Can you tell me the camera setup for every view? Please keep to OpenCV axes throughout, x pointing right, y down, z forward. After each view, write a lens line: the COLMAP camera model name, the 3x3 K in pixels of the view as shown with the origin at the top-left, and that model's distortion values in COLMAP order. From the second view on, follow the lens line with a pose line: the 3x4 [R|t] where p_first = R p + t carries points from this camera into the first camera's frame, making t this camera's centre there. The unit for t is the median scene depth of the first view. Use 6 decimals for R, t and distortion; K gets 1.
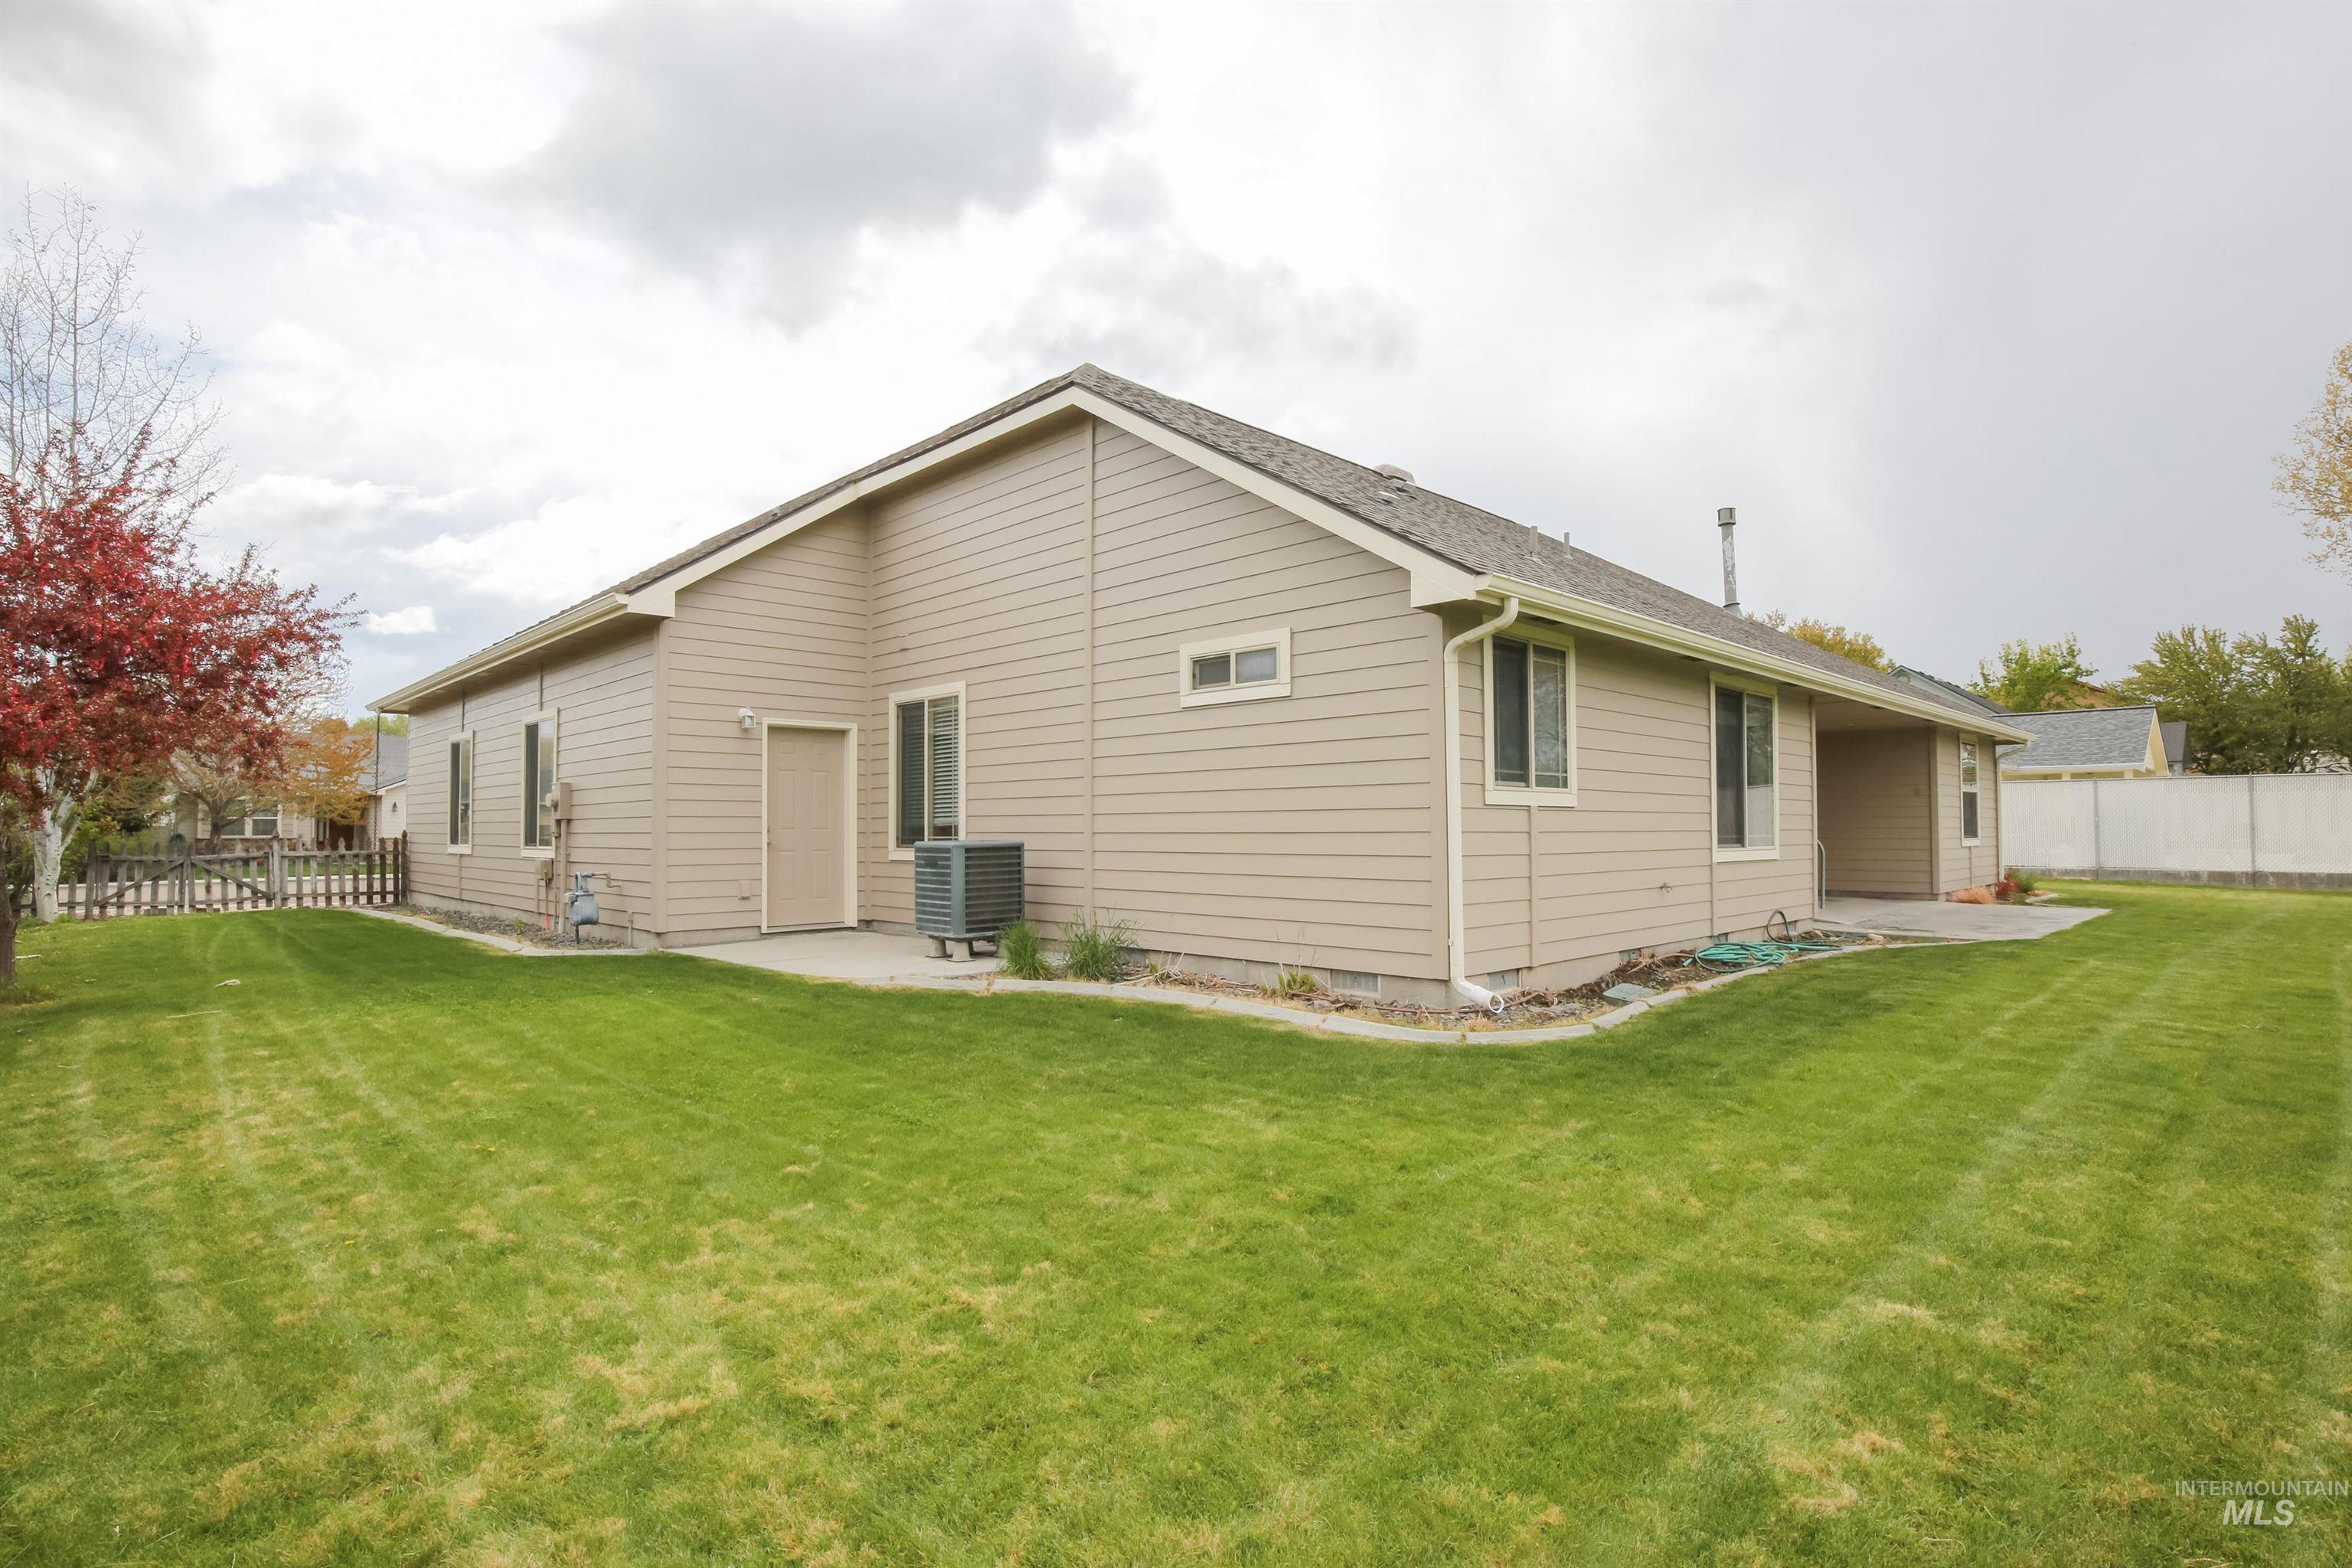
lens RADIAL K [[1159.4, 0, 1180.5], [0, 1159.4, 783.9], [0, 0, 1]] dist [-0.022842, -0.000648]
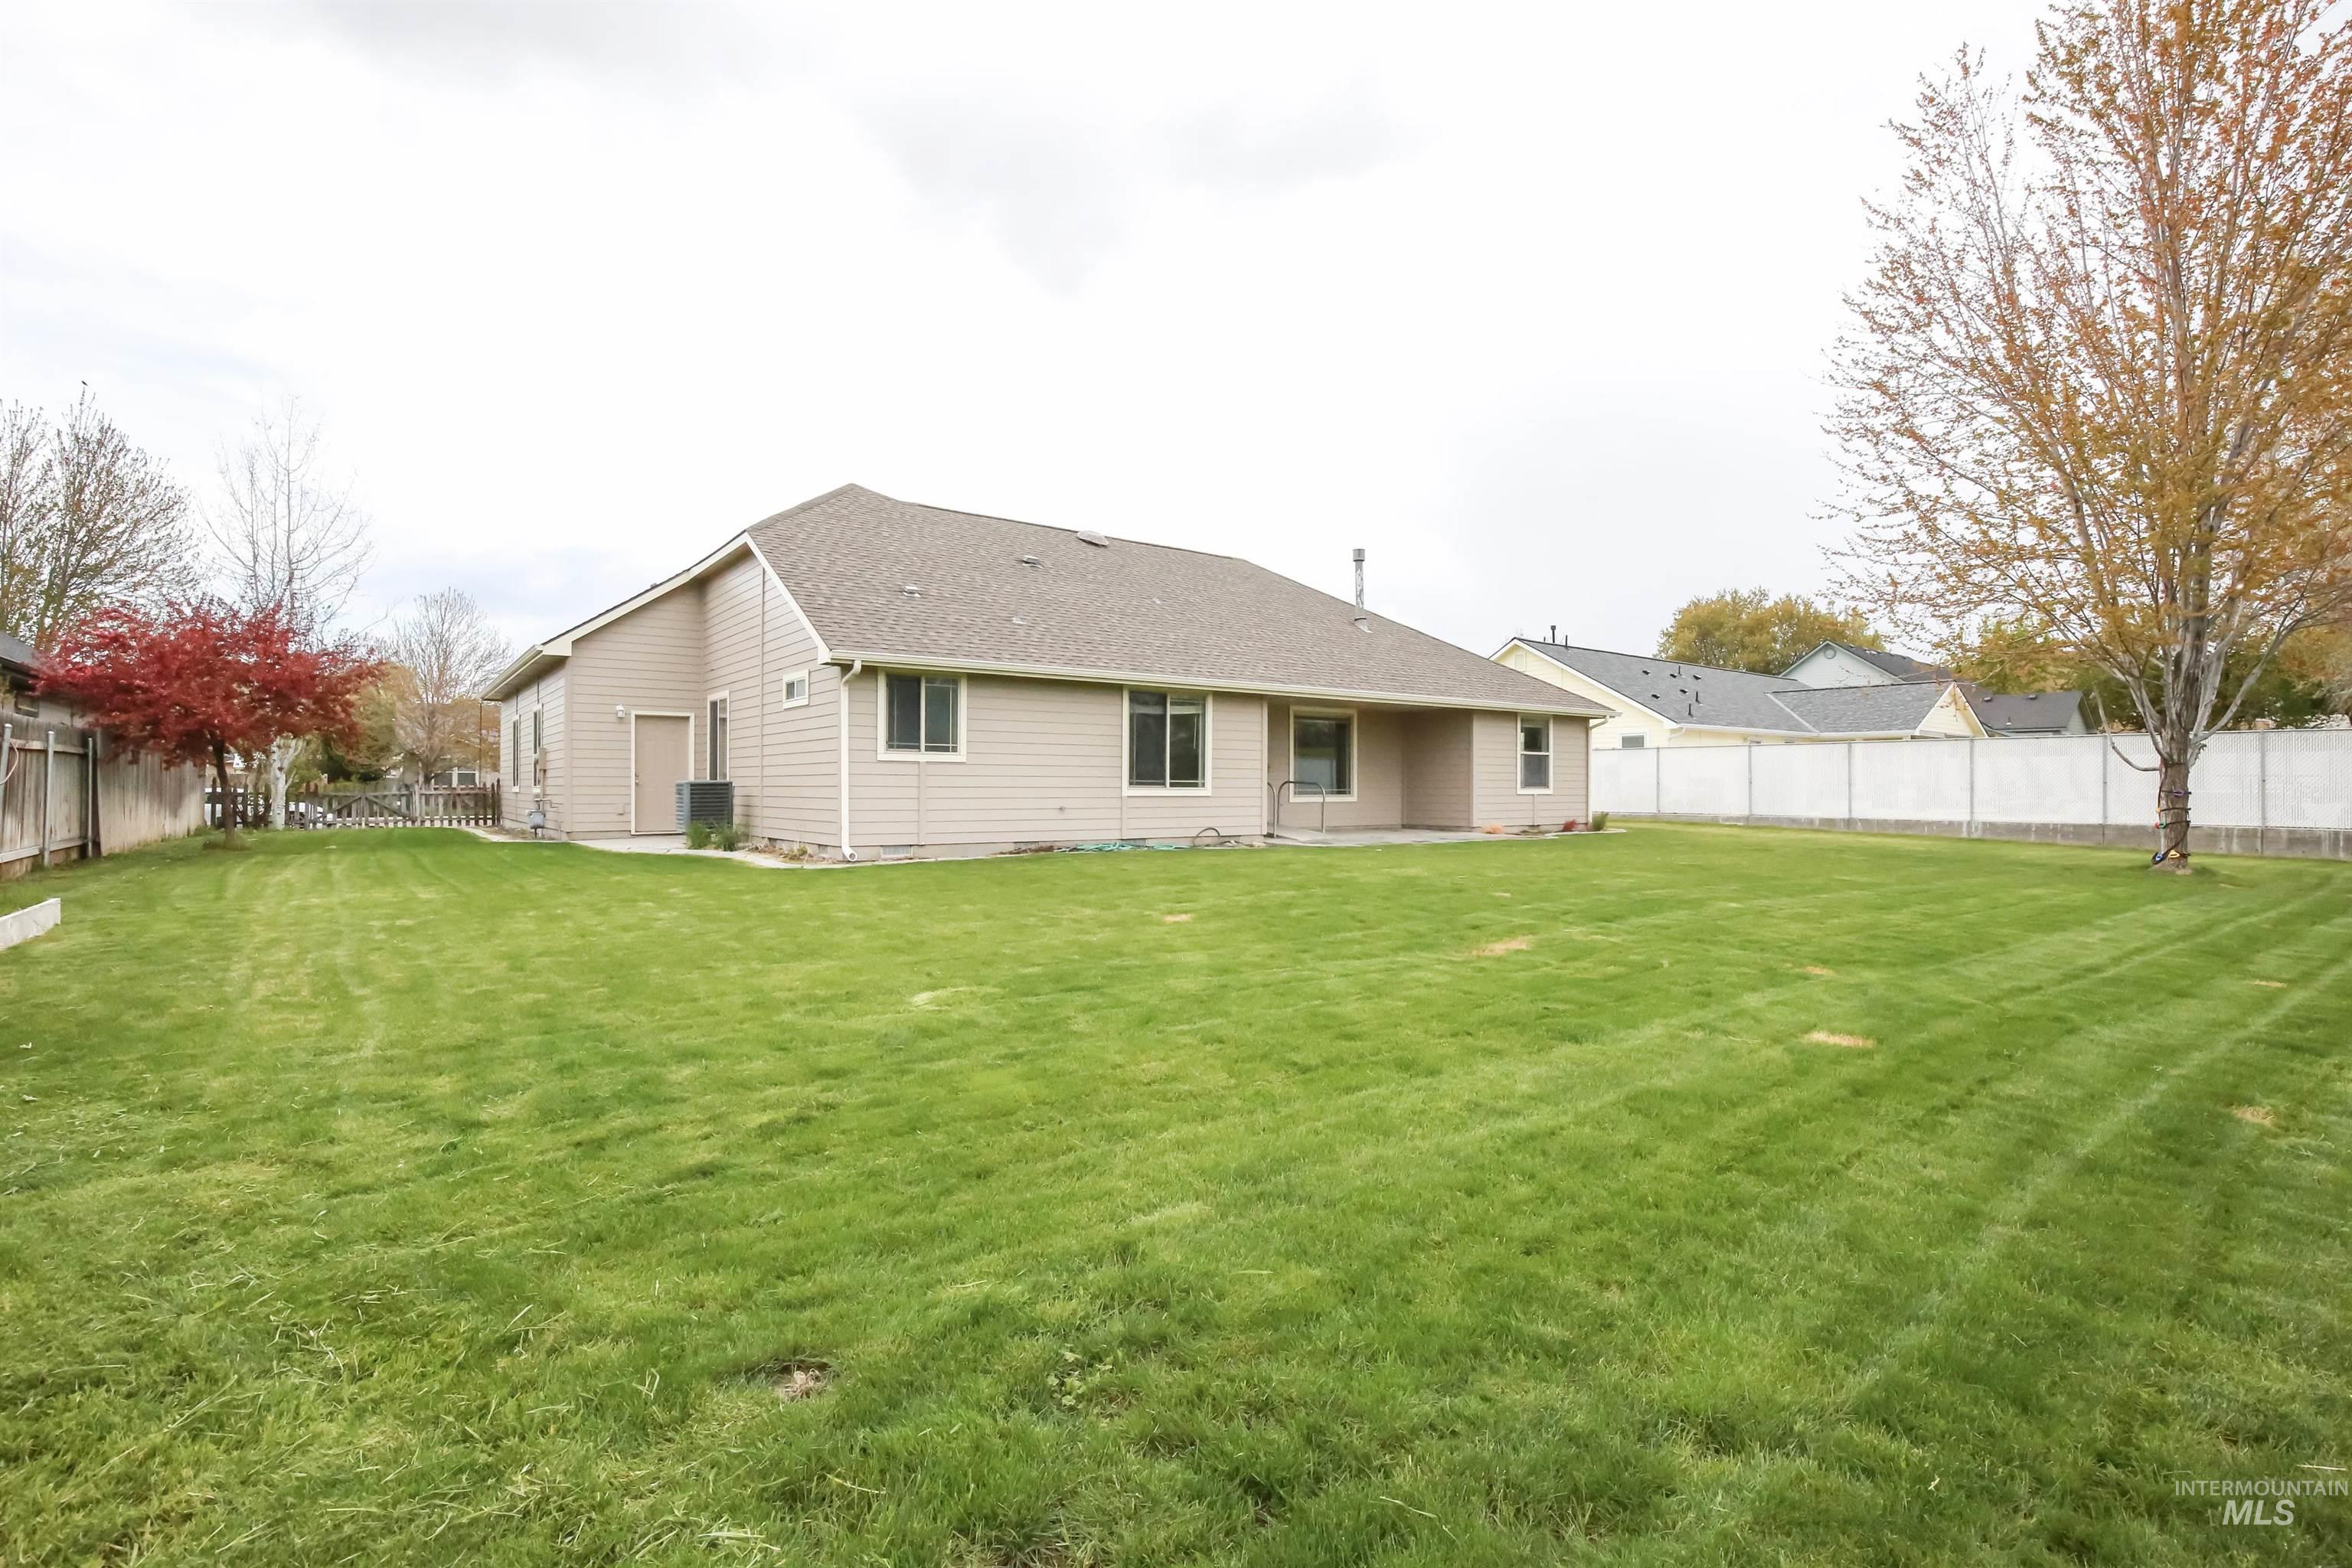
lens RADIAL K [[1082.8, 0, 1167.1], [0, 1082.8, 774.3], [0, 0, 1]] dist [-0.037443, 0.008430]
pose [[0.992252, 0.003992, -0.124176, 0.544456], [-0.000678, 0.999643, 0.026720, -0.004699], [0.124238, -0.026429, 0.991900, -0.429543]]
